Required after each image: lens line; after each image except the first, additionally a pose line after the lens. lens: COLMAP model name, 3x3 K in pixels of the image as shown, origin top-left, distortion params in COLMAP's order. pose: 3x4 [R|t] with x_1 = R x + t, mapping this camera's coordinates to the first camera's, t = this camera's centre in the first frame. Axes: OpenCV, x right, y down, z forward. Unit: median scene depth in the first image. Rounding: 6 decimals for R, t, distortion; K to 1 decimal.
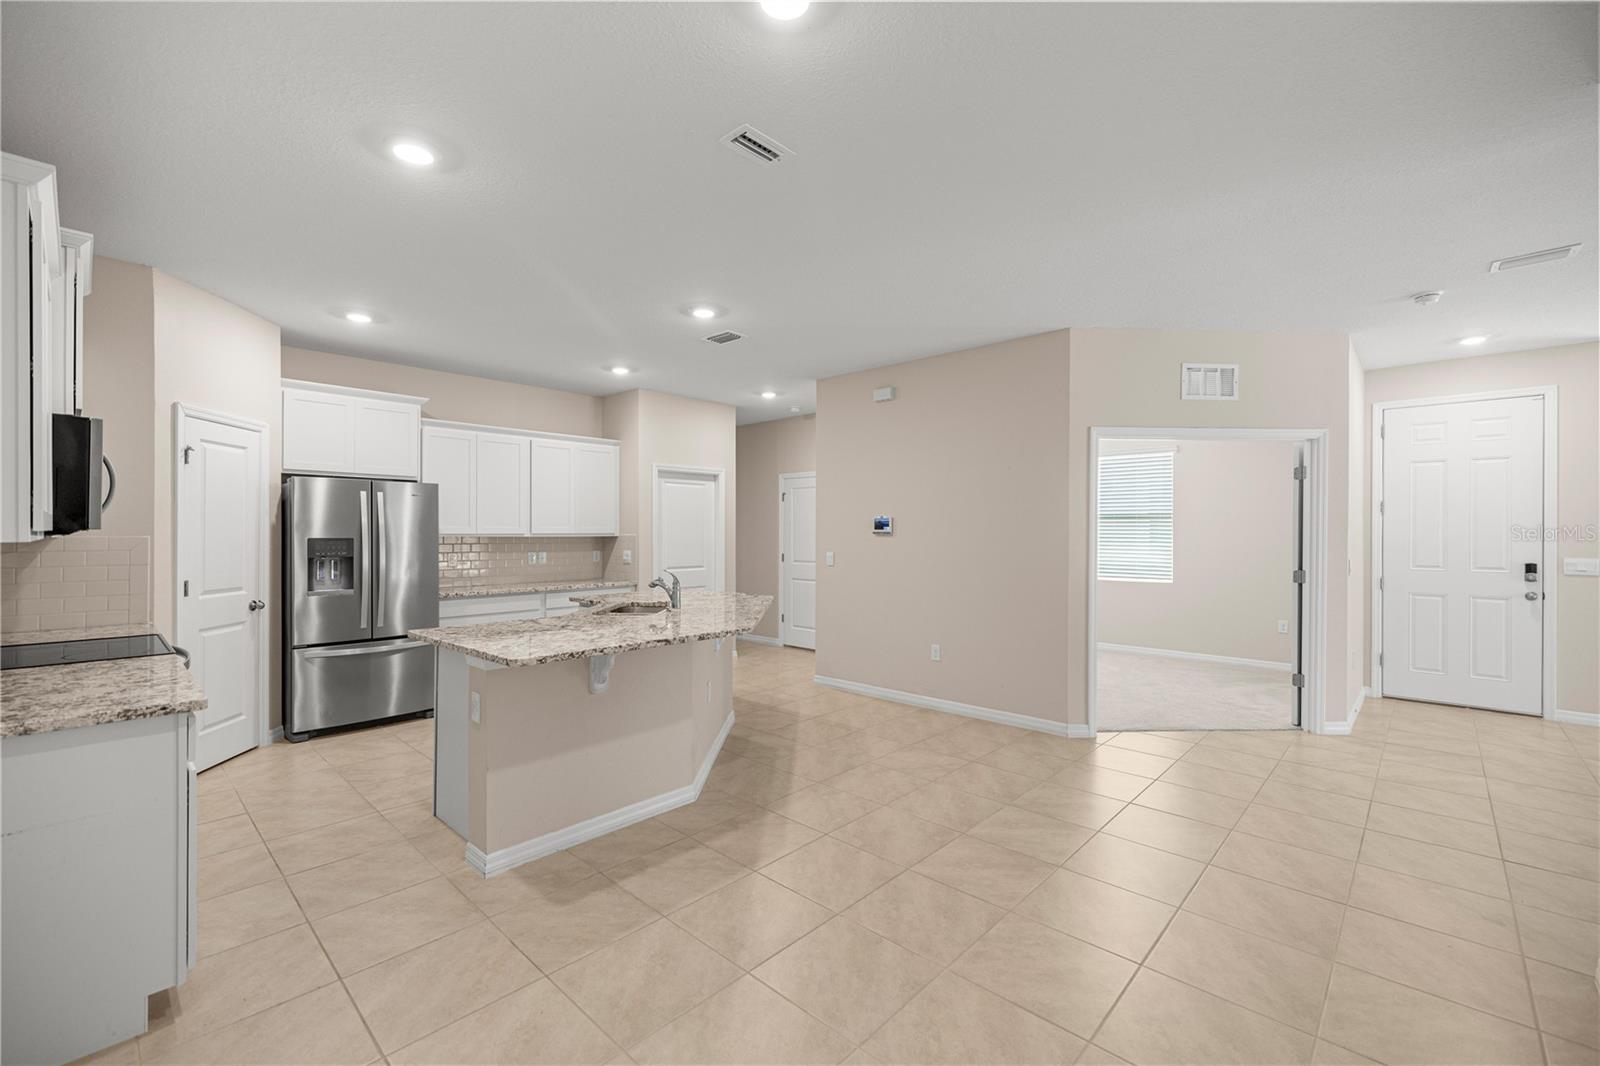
lens RADIAL K [[672.5, 0, 804.1], [0, 672.5, 535.8], [0, 0, 1]] dist [0.004343, 0.000181]
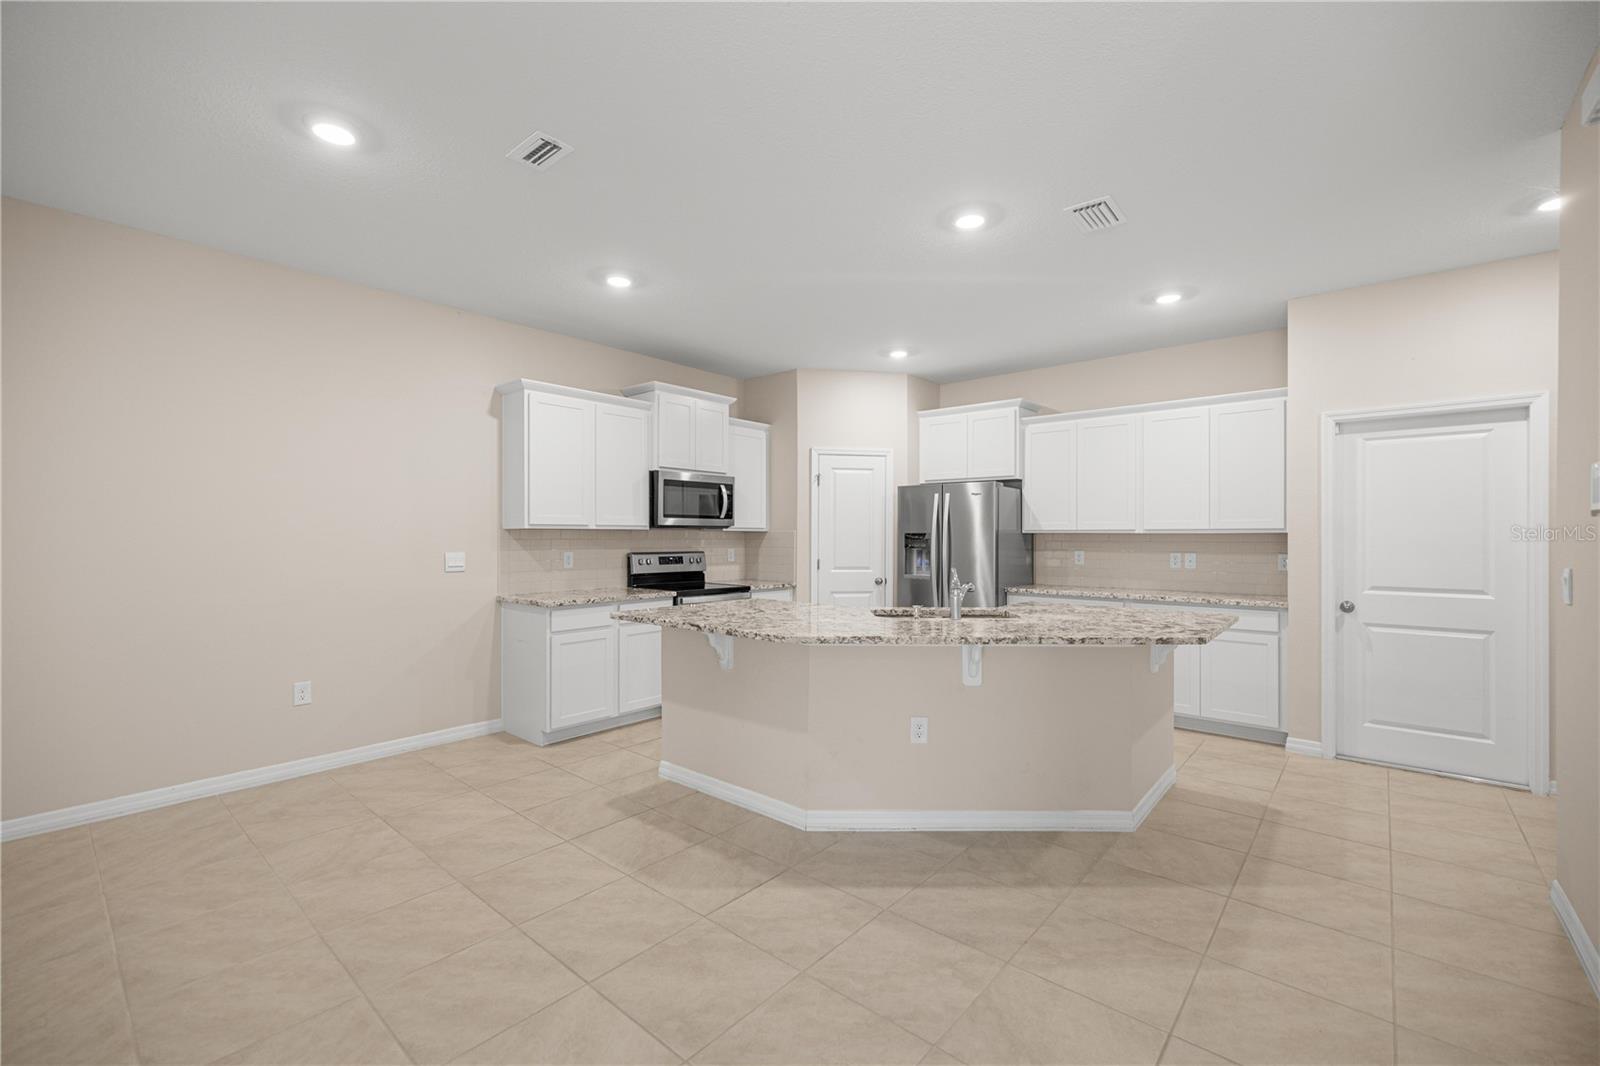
lens RADIAL K [[672.5, 0, 796.3], [0, 672.5, 538.1], [0, 0, 1]] dist [0.004343, 0.000181]
pose [[0.035206, 0.000906, -0.999380, 0.632762], [-0.008642, 0.999962, 0.000602, 0.016683], [0.999343, 0.008616, 0.035213, 0.864120]]
